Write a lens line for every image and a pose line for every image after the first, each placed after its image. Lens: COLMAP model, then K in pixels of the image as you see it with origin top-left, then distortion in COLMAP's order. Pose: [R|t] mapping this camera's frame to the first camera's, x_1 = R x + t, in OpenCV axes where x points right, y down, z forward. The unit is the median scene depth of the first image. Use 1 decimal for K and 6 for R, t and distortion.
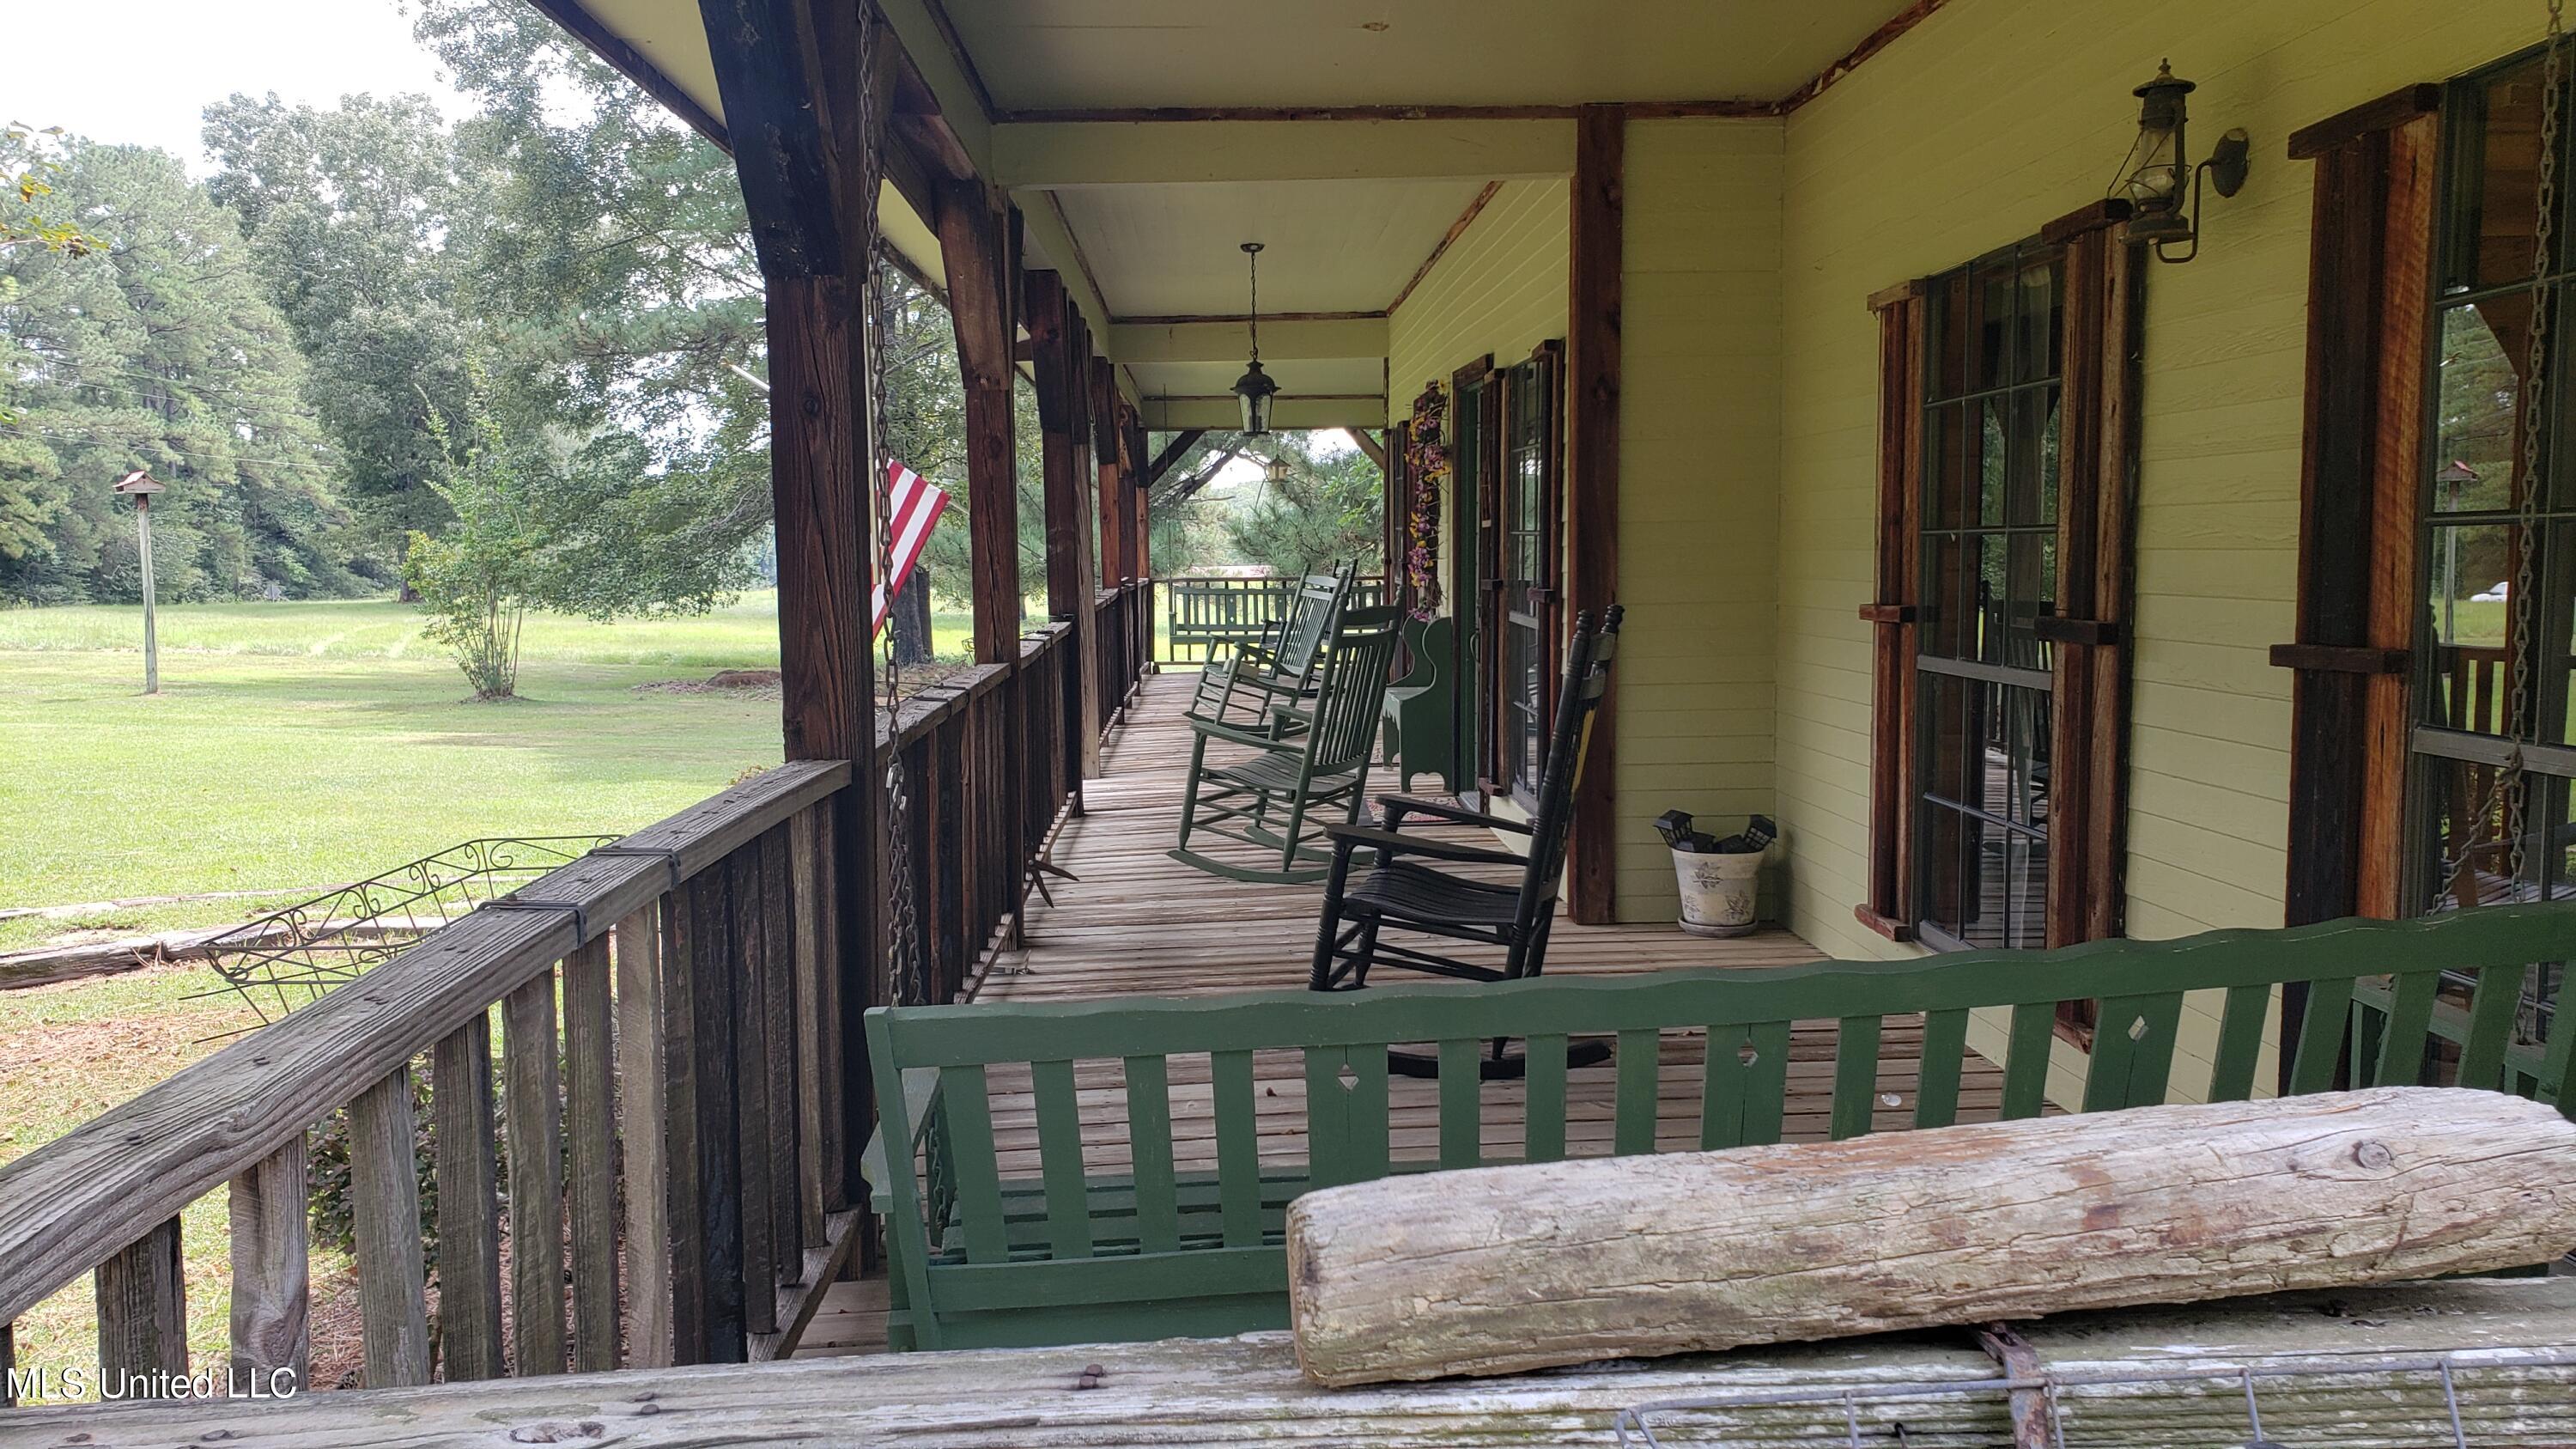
lens RADIAL K [[2012.6, 0, 1282.5], [0, 2012.6, 729.9], [0, 0, 1]] dist [0.022036, -0.038429]
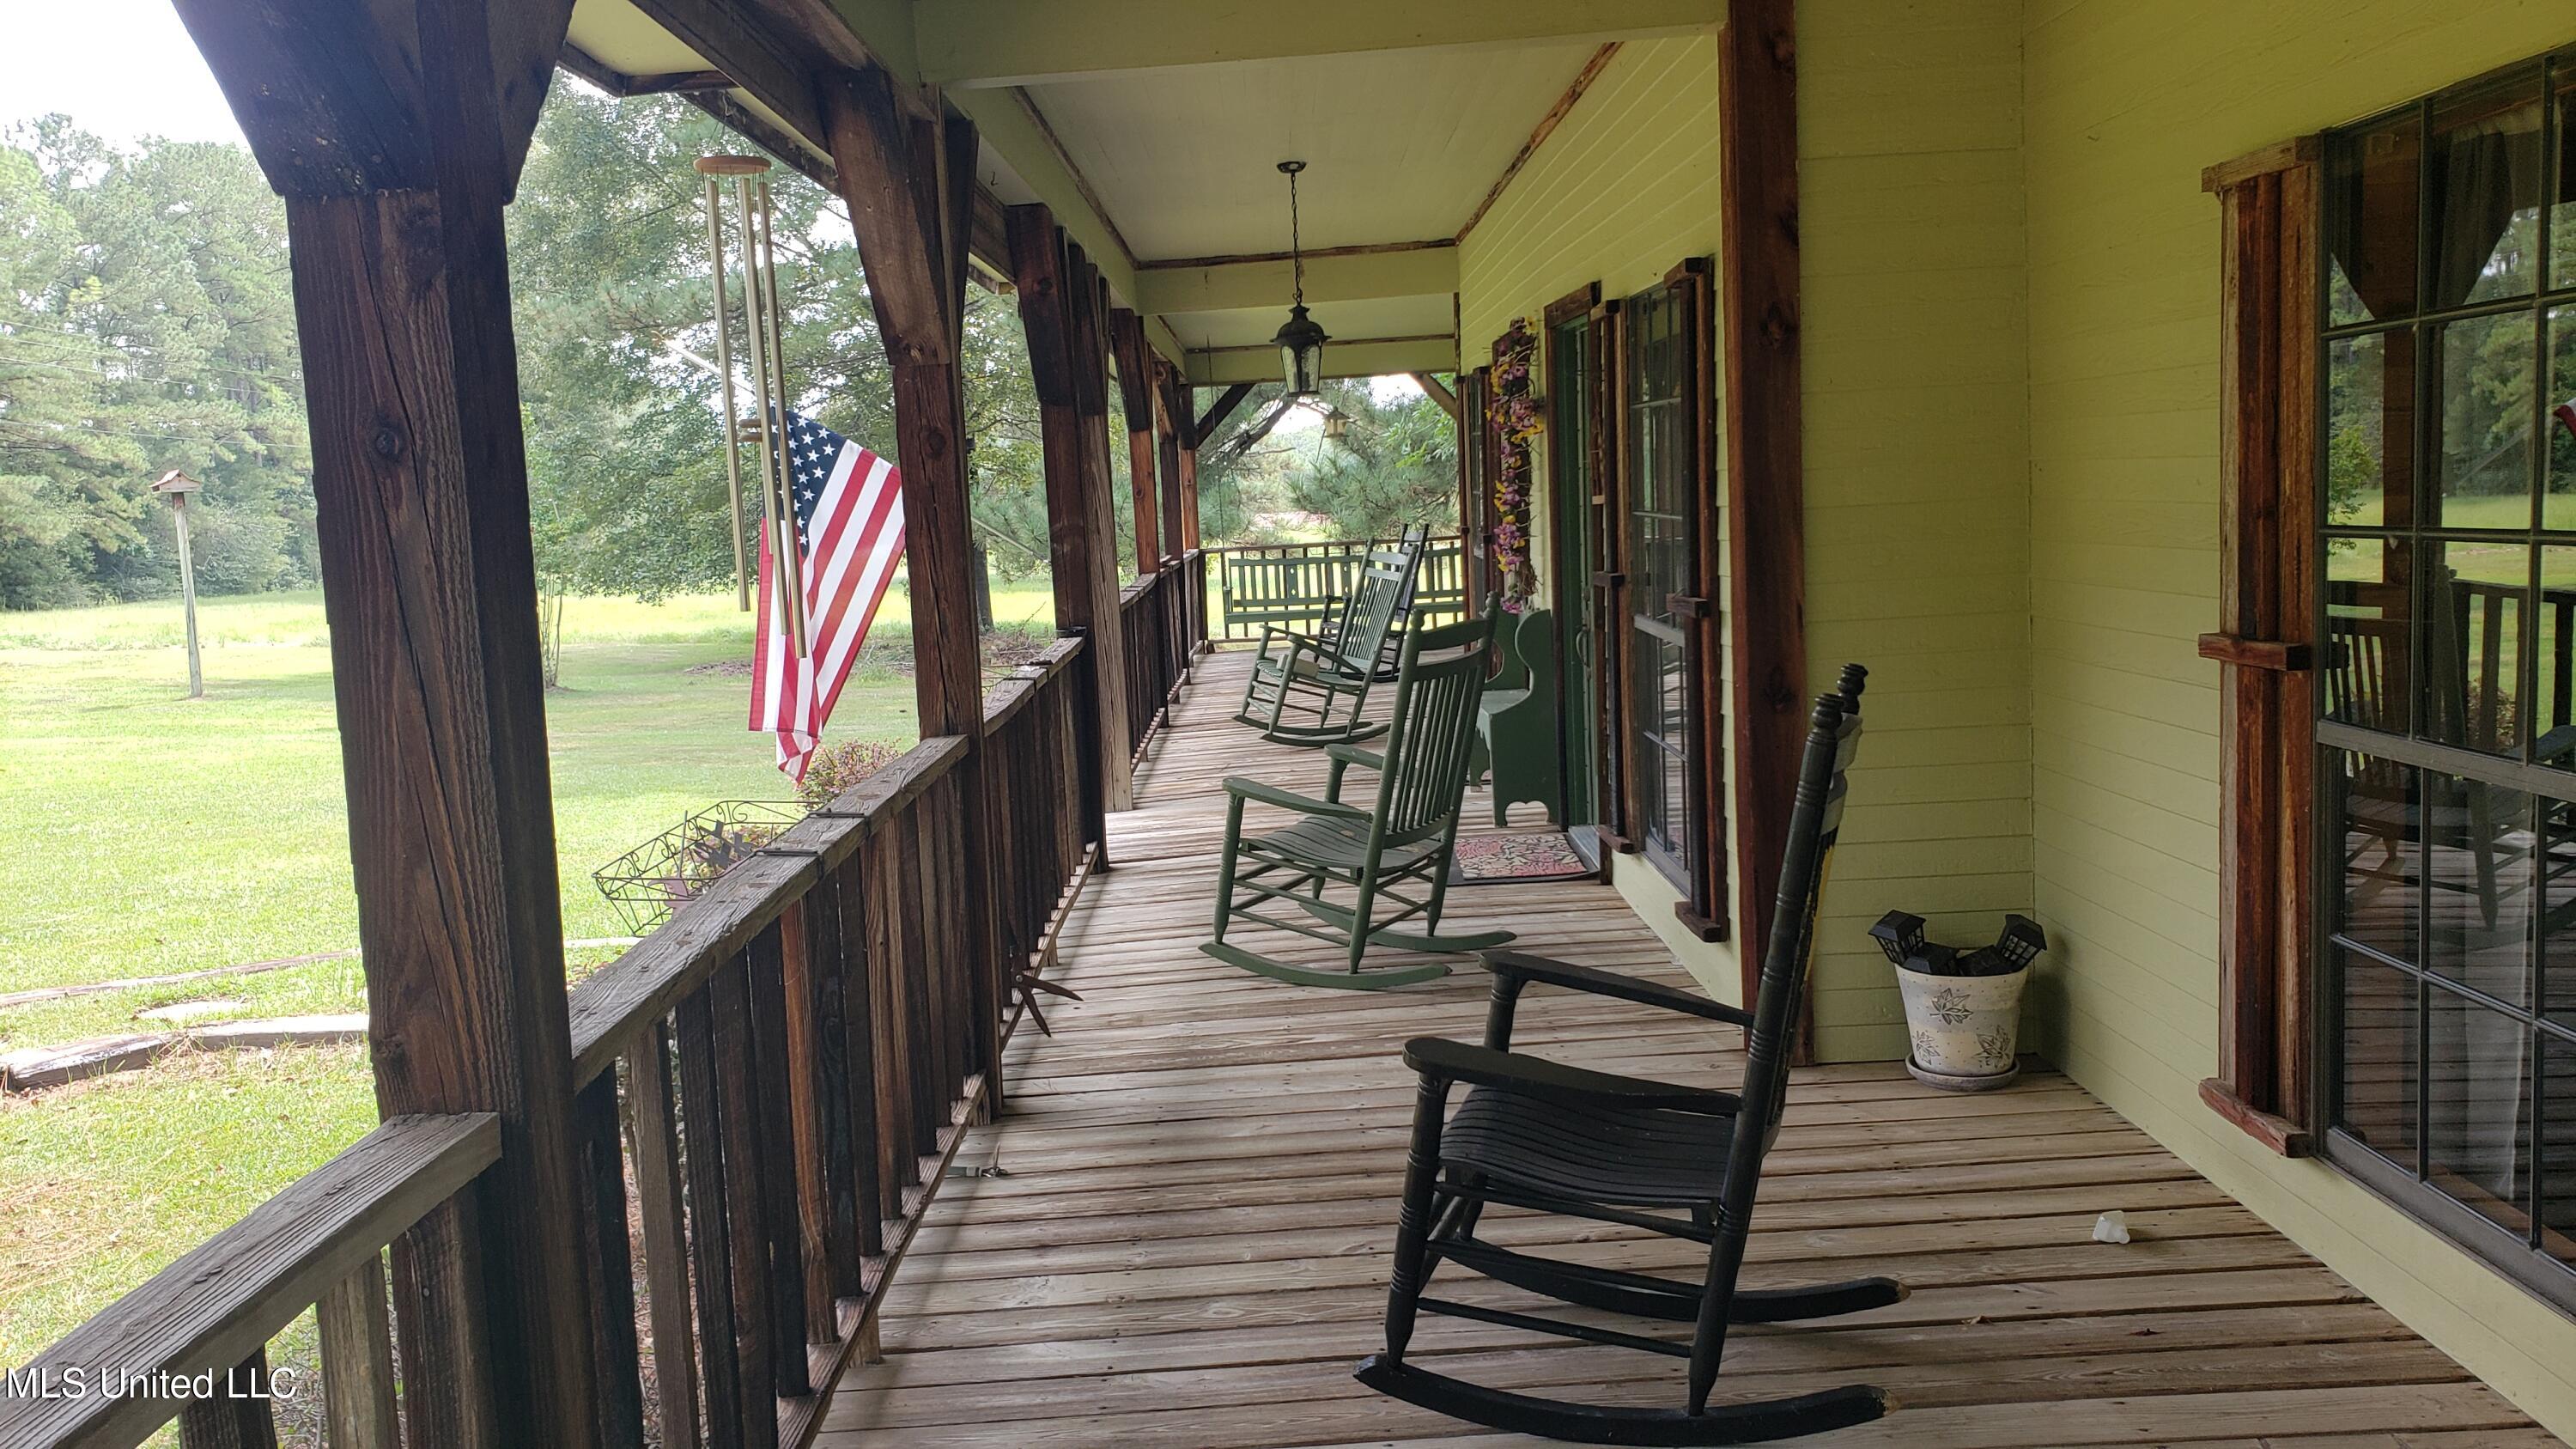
lens RADIAL K [[2012.6, 0, 1202.7], [0, 2012.6, 710.0], [0, 0, 1]] dist [0.022036, -0.038429]
pose [[0.996573, -0.031871, -0.076333, 0.004580], [0.033216, 0.999313, 0.016417, -0.033770], [0.075757, -0.018896, 0.996947, 0.178826]]
